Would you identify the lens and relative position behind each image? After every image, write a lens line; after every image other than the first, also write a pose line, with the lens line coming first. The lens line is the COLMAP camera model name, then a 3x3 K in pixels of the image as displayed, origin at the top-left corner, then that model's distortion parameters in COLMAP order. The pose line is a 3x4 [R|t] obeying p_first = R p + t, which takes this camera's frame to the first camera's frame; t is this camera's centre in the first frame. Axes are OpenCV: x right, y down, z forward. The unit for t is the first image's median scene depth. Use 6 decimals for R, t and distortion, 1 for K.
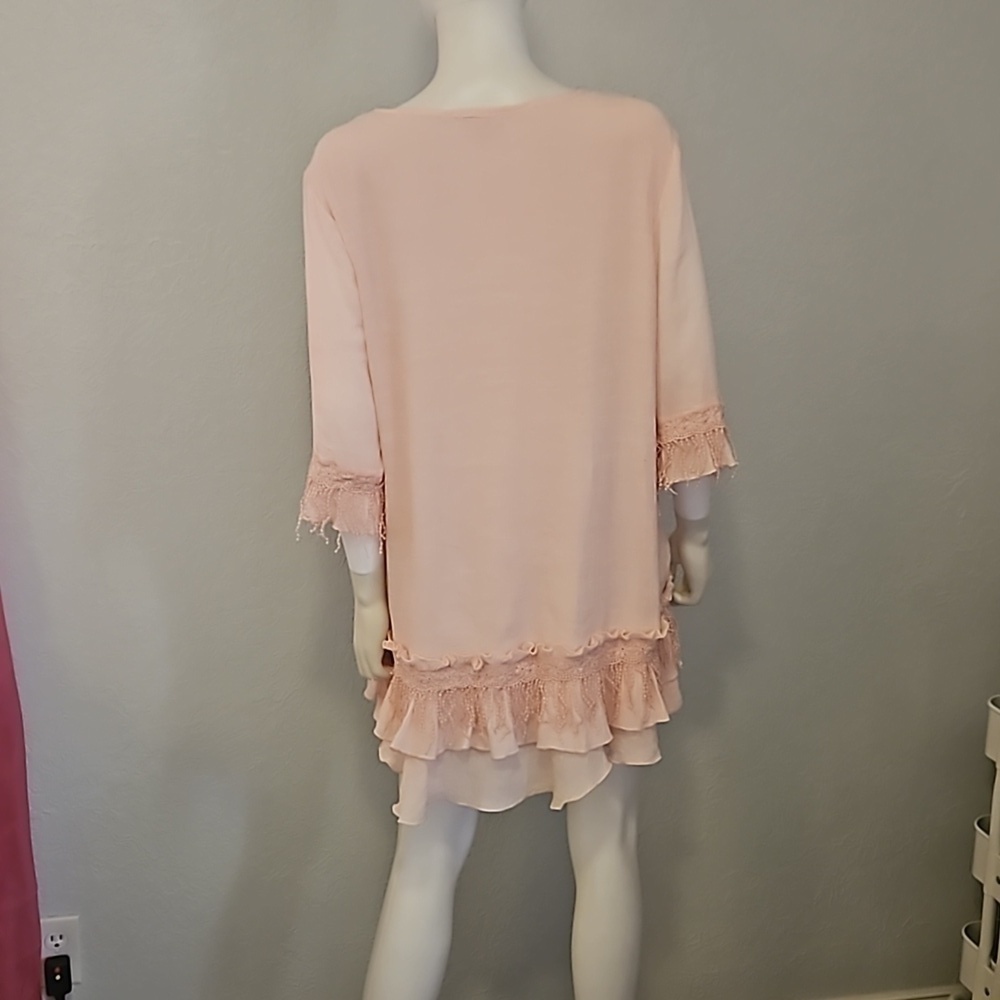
lens RADIAL K [[1426.5, 0, 480.9], [0, 1426.5, 499.5], [0, 0, 1]] dist [0.094337, -0.128522]
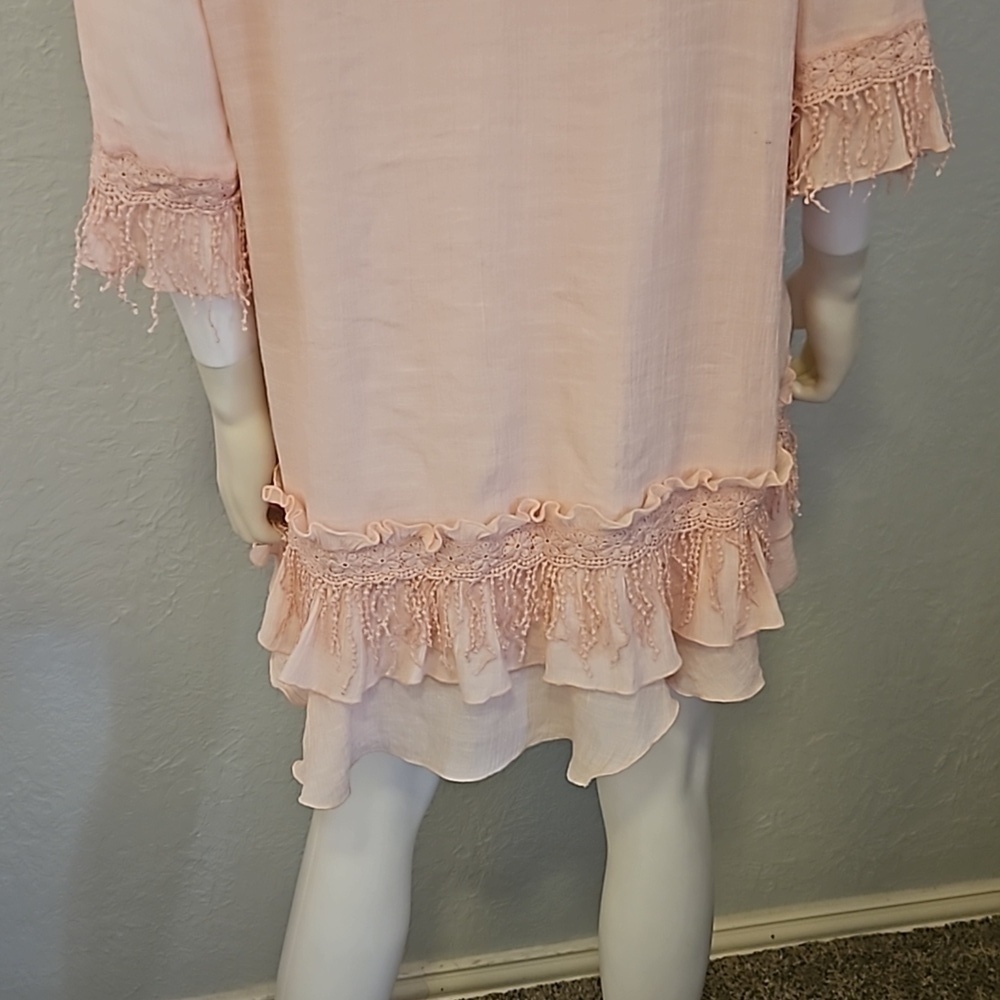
lens RADIAL K [[1426.5, 0, 480.9], [0, 1426.5, 499.5], [0, 0, 1]] dist [0.094337, -0.128522]
pose [[0.999936, -0.003500, -0.010735, 0.020992], [0.005821, 0.974468, 0.224451, -0.018846], [0.009676, -0.224500, 0.974426, 0.479877]]
